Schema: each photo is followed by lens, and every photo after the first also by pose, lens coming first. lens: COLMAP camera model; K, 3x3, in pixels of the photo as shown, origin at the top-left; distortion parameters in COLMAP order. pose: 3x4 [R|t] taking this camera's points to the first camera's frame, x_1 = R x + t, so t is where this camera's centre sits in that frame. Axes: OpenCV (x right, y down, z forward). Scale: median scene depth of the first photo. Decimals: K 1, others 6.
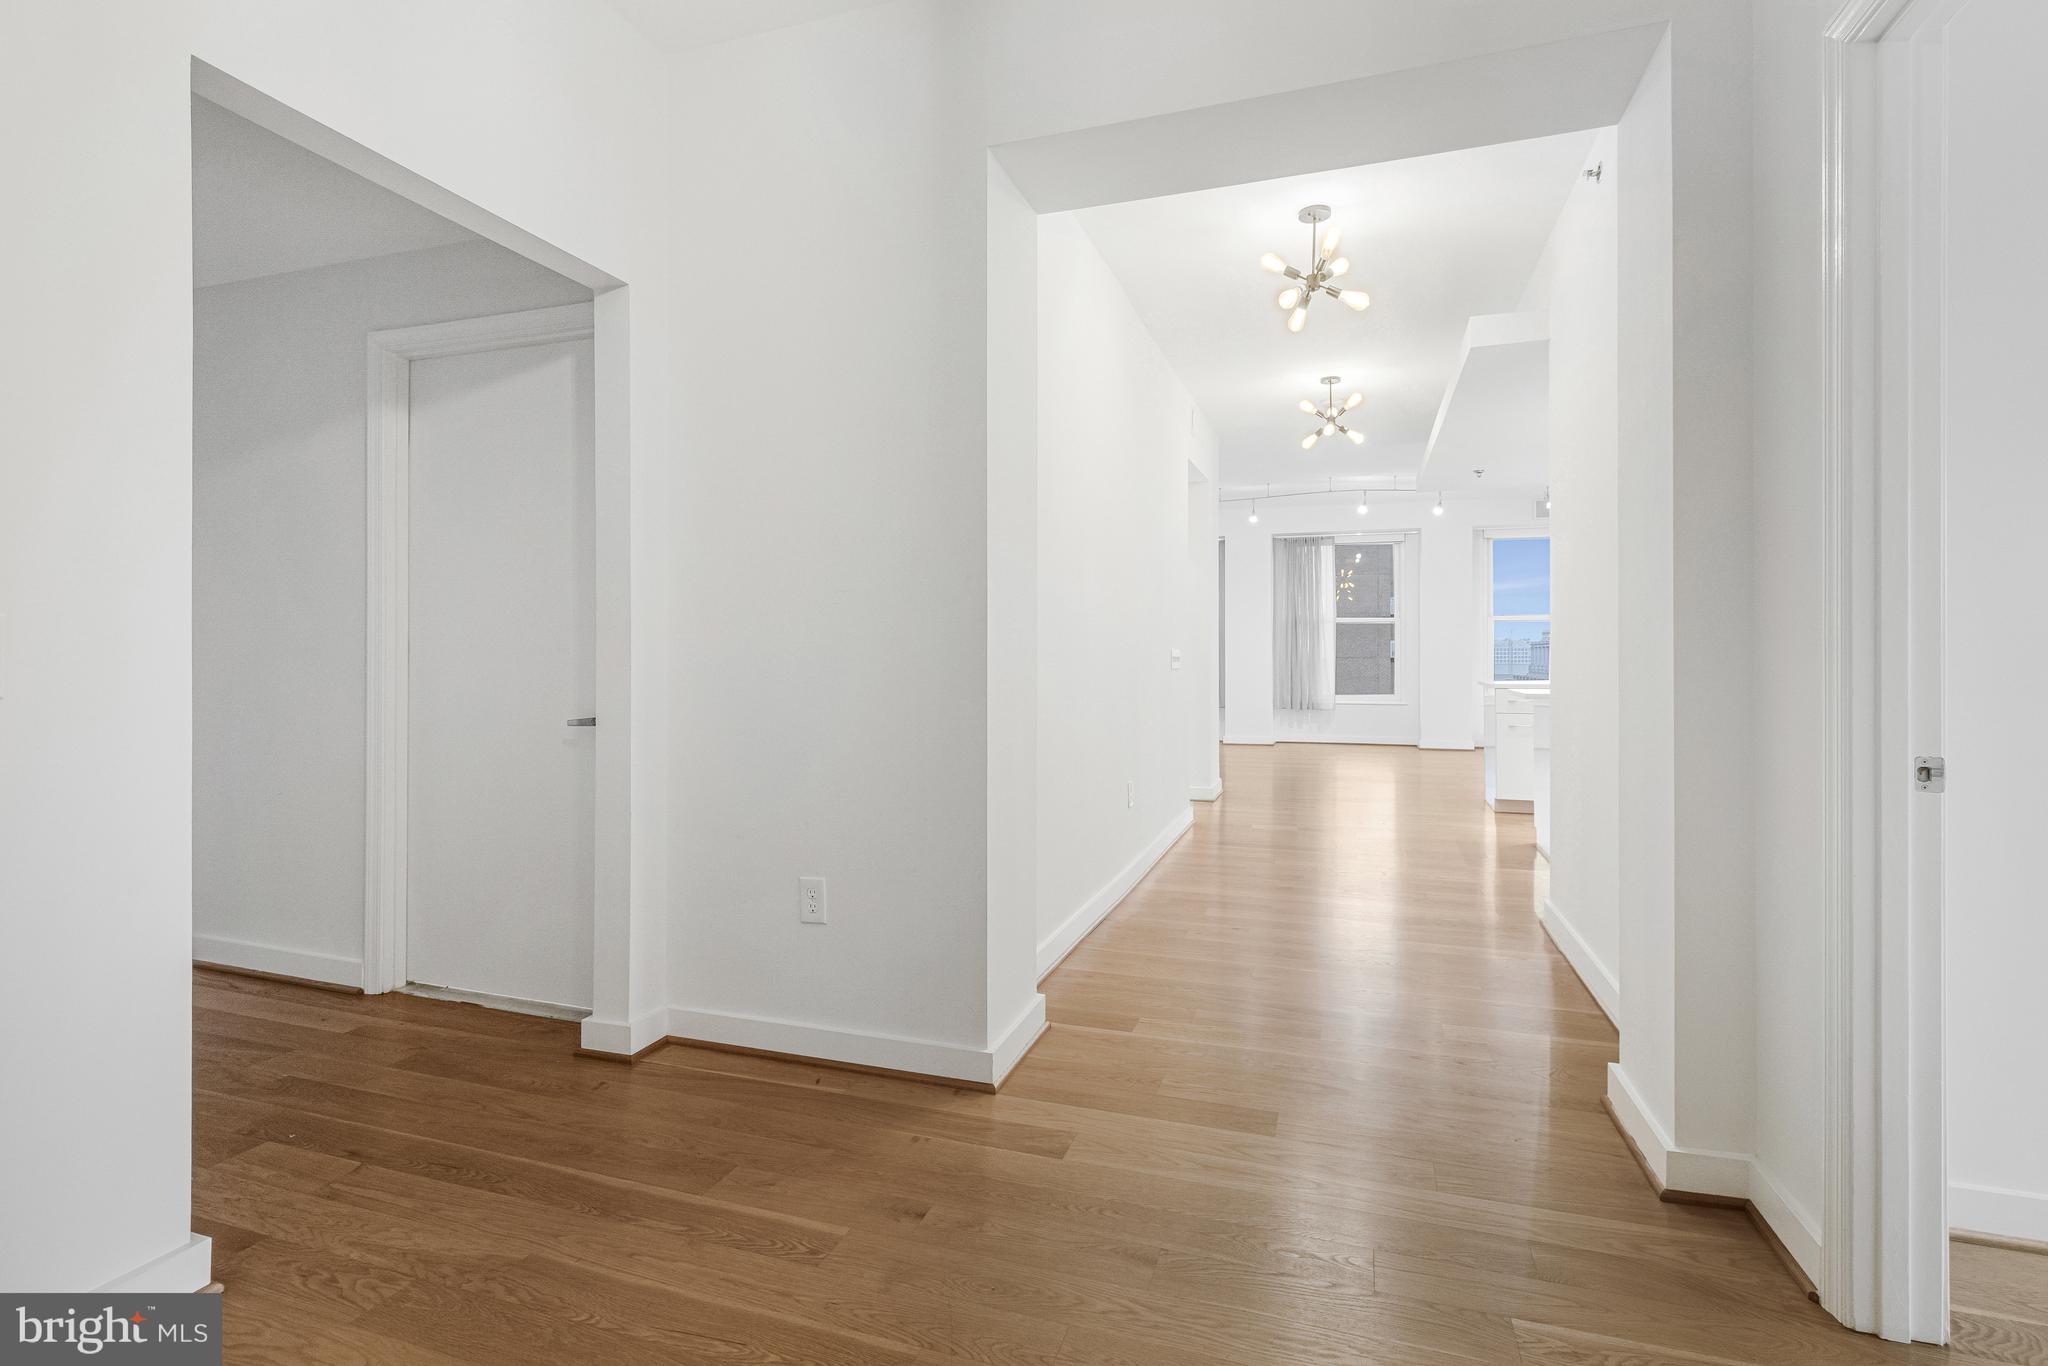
lens RADIAL K [[957.2, 0, 1032.6], [0, 957.2, 669.8], [0, 0, 1]] dist [-0.000040, 0.000063]
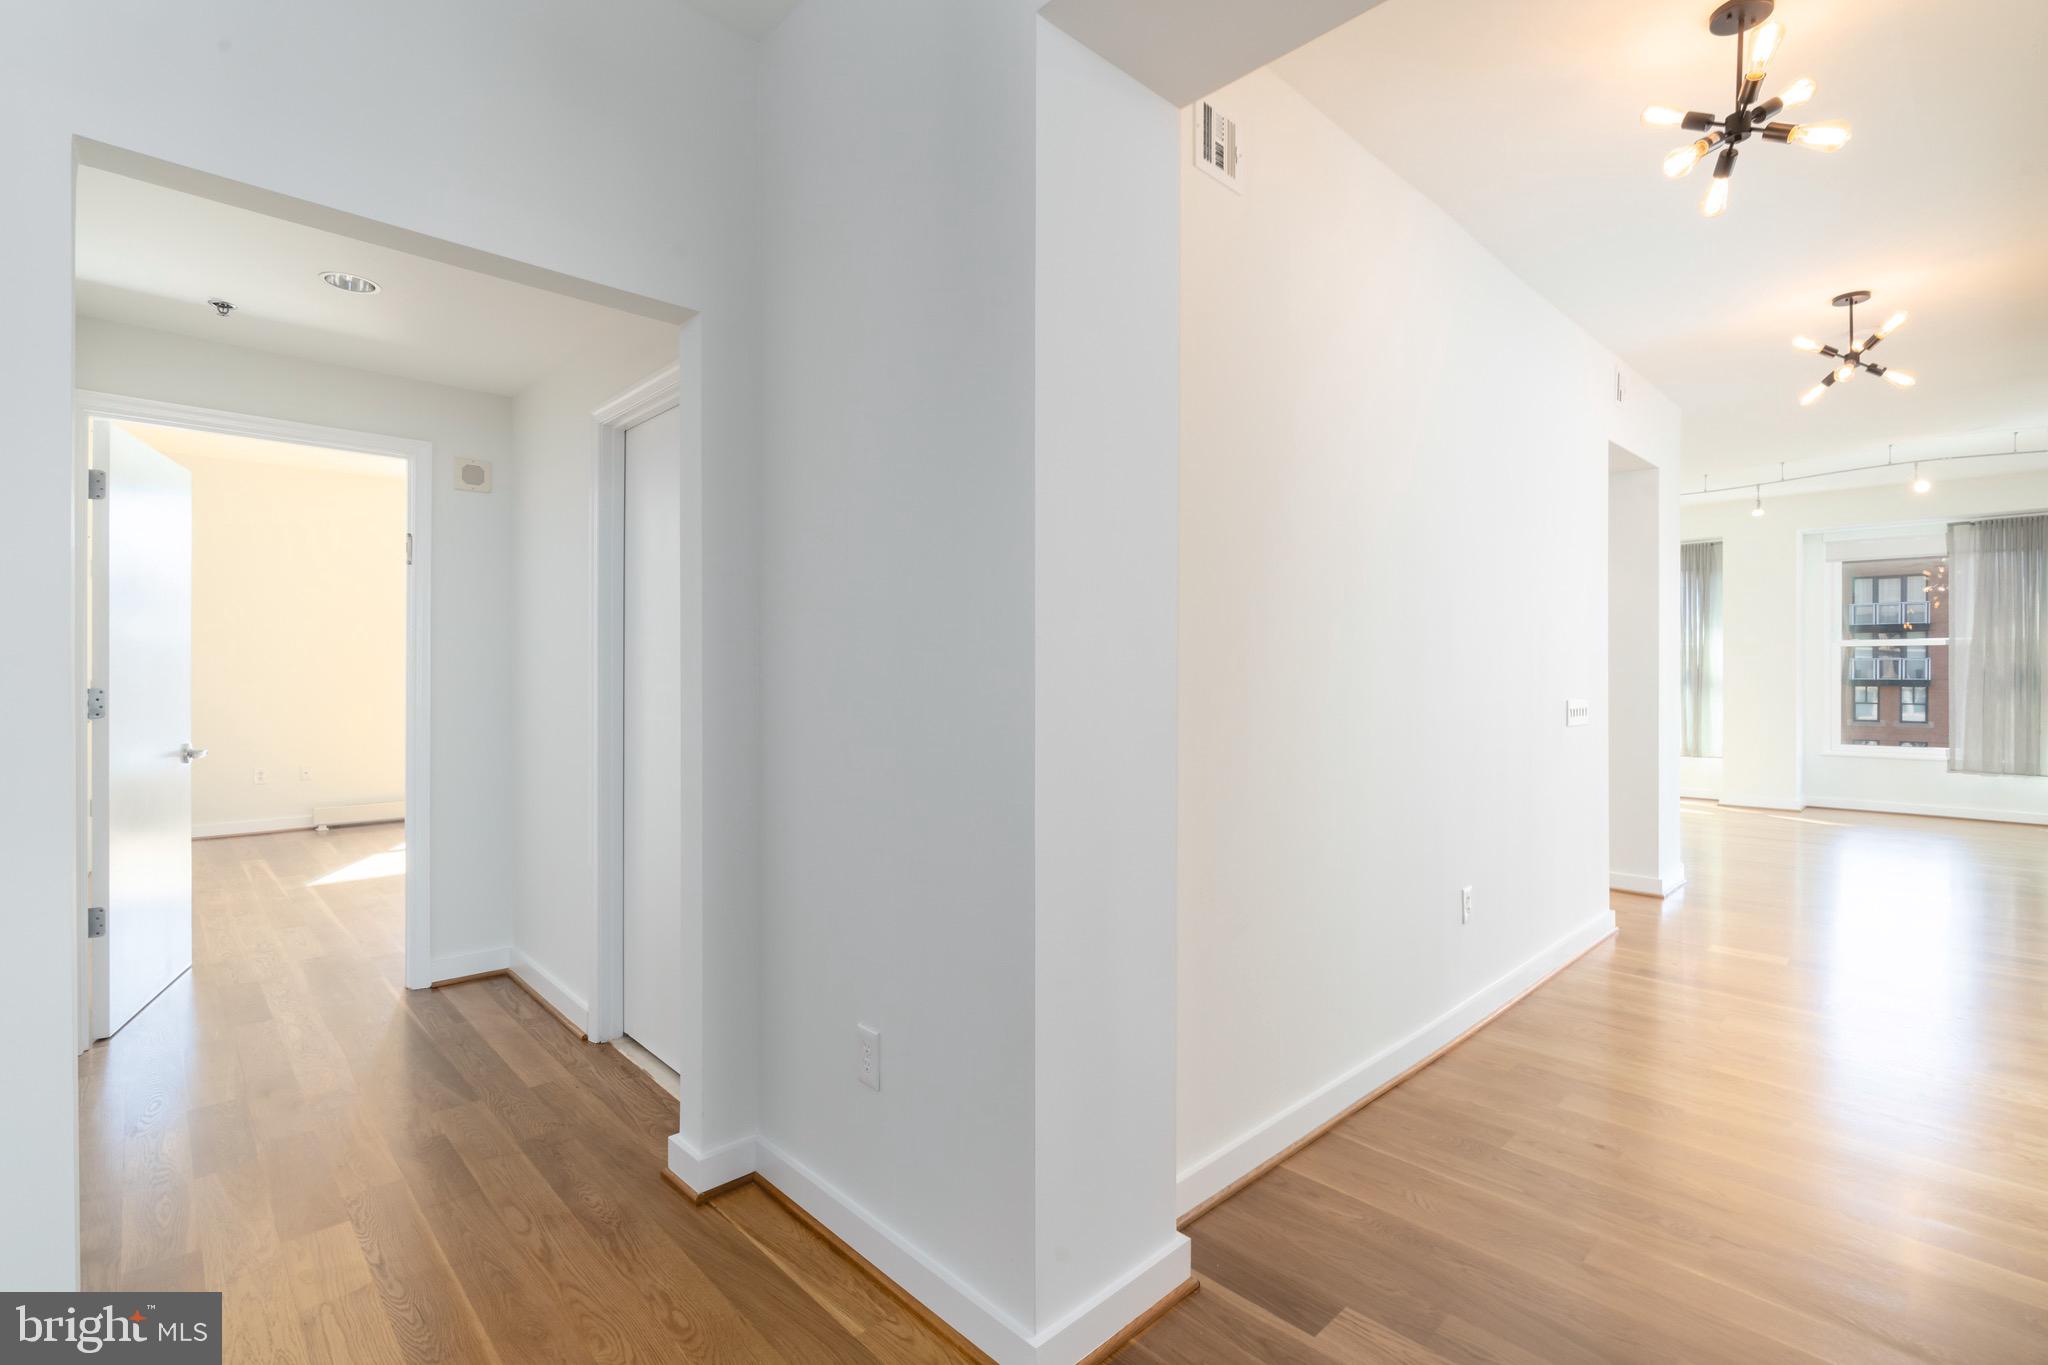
lens RADIAL K [[928.5, 0, 1018.0], [0, 928.5, 685.5], [0, 0, 1]] dist [-0.000271, 0.000243]
pose [[0.885469, 0.006751, -0.464650, 0.164758], [-0.009014, 0.999956, -0.002651, -0.045022], [0.464611, 0.006536, 0.885491, 0.269194]]
